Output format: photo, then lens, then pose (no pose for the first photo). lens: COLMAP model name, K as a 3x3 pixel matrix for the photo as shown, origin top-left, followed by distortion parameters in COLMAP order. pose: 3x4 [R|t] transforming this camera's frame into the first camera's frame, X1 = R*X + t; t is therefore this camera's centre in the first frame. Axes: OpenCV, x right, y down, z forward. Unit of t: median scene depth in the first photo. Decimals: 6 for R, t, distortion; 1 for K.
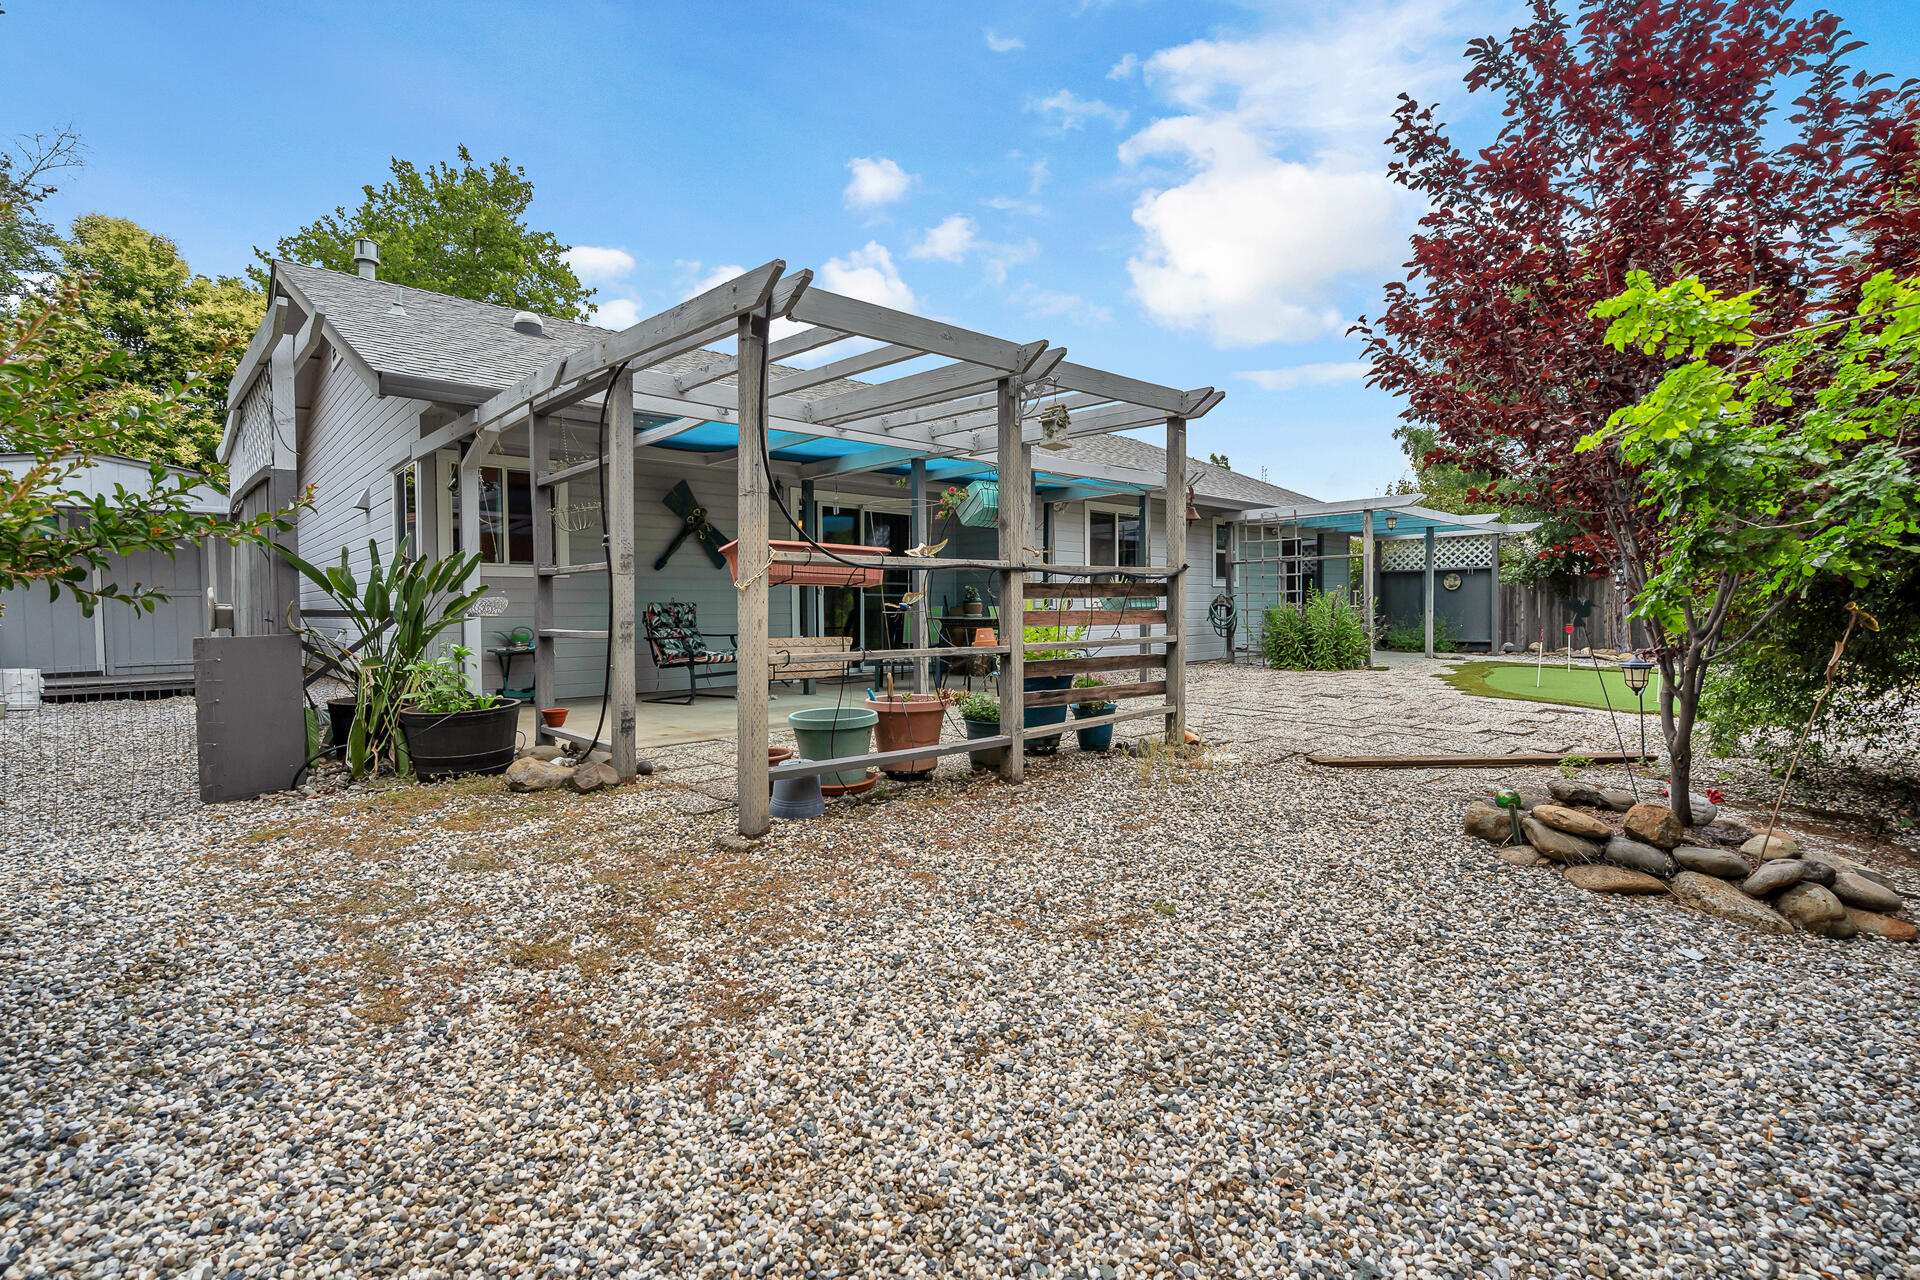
lens RADIAL K [[877.4, 0, 961.2], [0, 877.4, 633.5], [0, 0, 1]] dist [-0.001596, 0.001620]
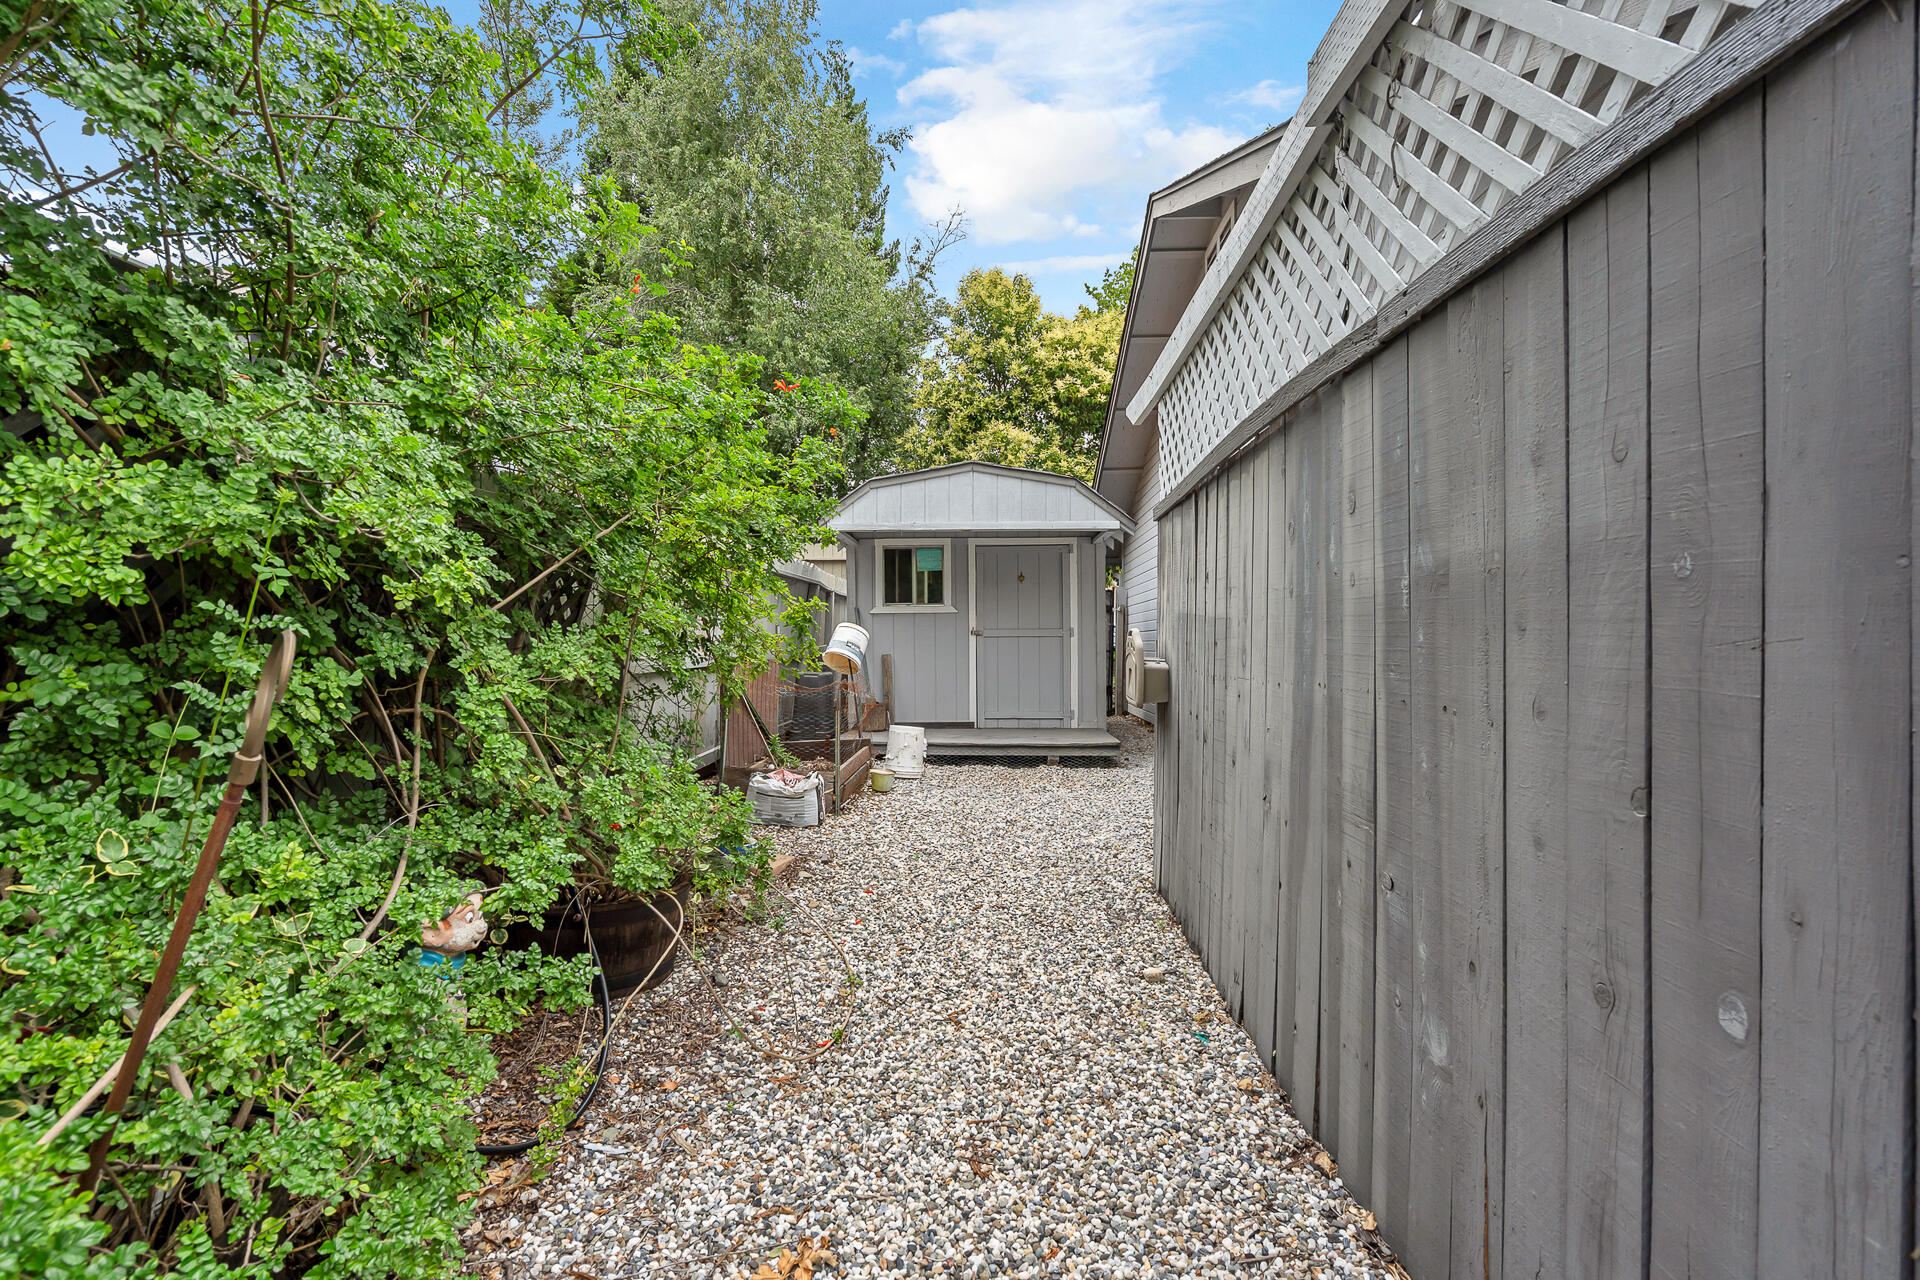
lens RADIAL K [[877.4, 0, 958.8], [0, 877.4, 638.9], [0, 0, 1]] dist [-0.001596, 0.001620]
pose [[0.714083, 0.002906, -0.700055, -0.272058], [-0.026856, 0.999369, -0.023245, -0.014093], [0.699546, 0.035400, 0.713710, 0.261428]]
